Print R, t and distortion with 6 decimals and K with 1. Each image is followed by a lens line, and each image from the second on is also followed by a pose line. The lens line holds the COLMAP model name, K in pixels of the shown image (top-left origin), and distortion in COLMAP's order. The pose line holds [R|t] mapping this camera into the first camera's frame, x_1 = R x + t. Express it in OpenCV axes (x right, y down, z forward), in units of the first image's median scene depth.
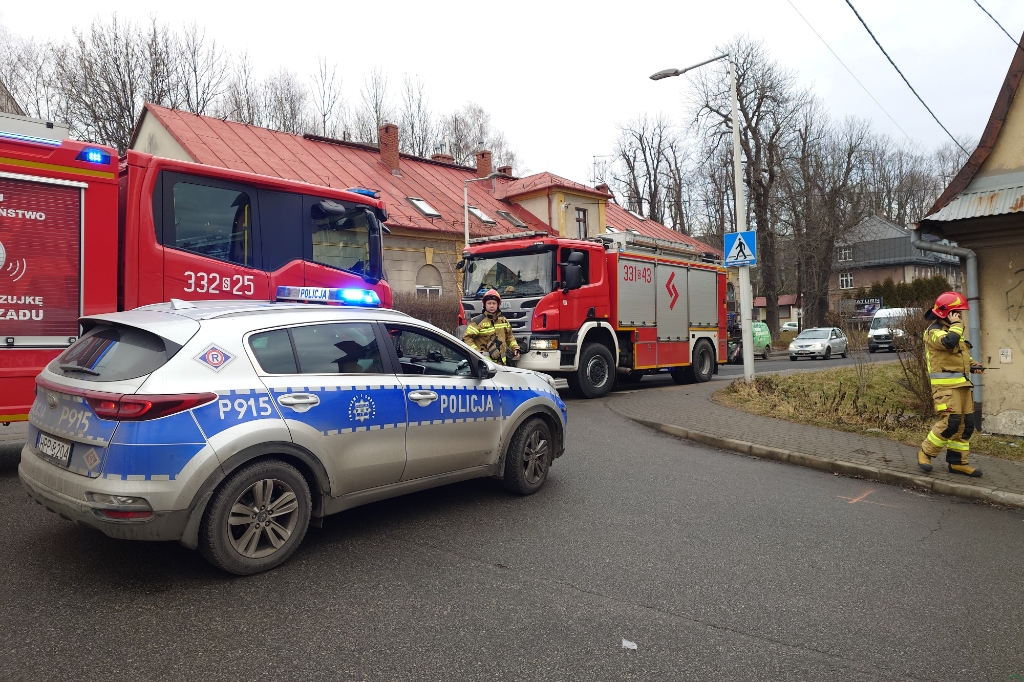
lens RADIAL K [[800.4, 0, 512.0], [0, 800.4, 341.0], [0, 0, 1]] dist [-0.008461, 0.016480]
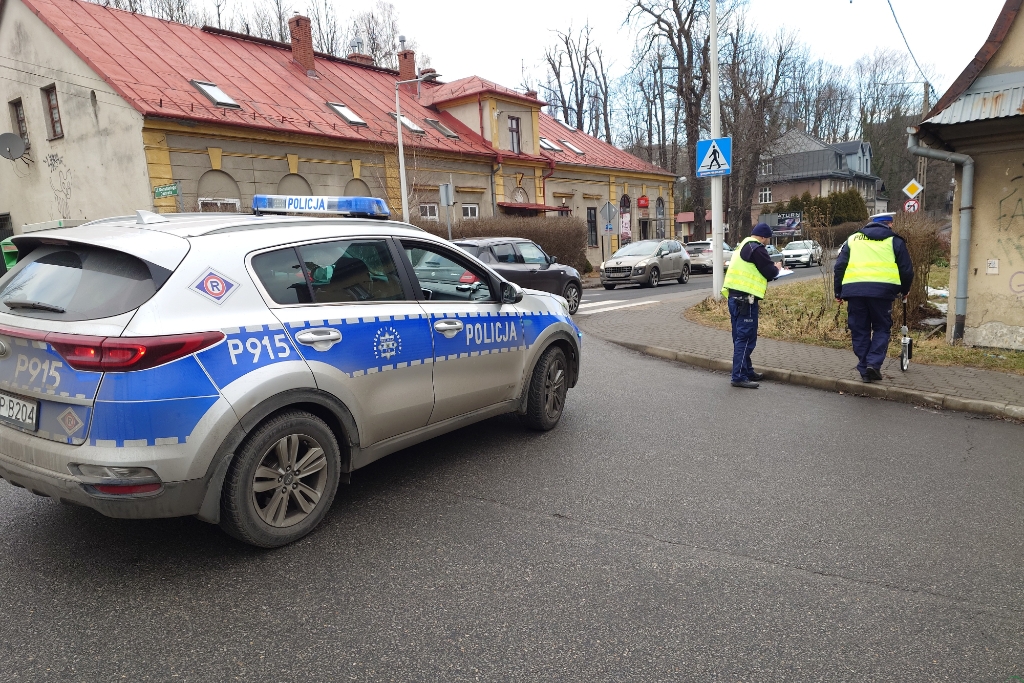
lens RADIAL K [[775.3, 0, 510.8], [0, 775.3, 406.8], [0, 0, 1]] dist [-0.004174, 0.001291]
pose [[0.991775, -0.039265, 0.121825, -0.100315], [0.016034, 0.982399, 0.186106, 0.000377], [-0.126988, -0.182622, 0.974948, 0.112513]]
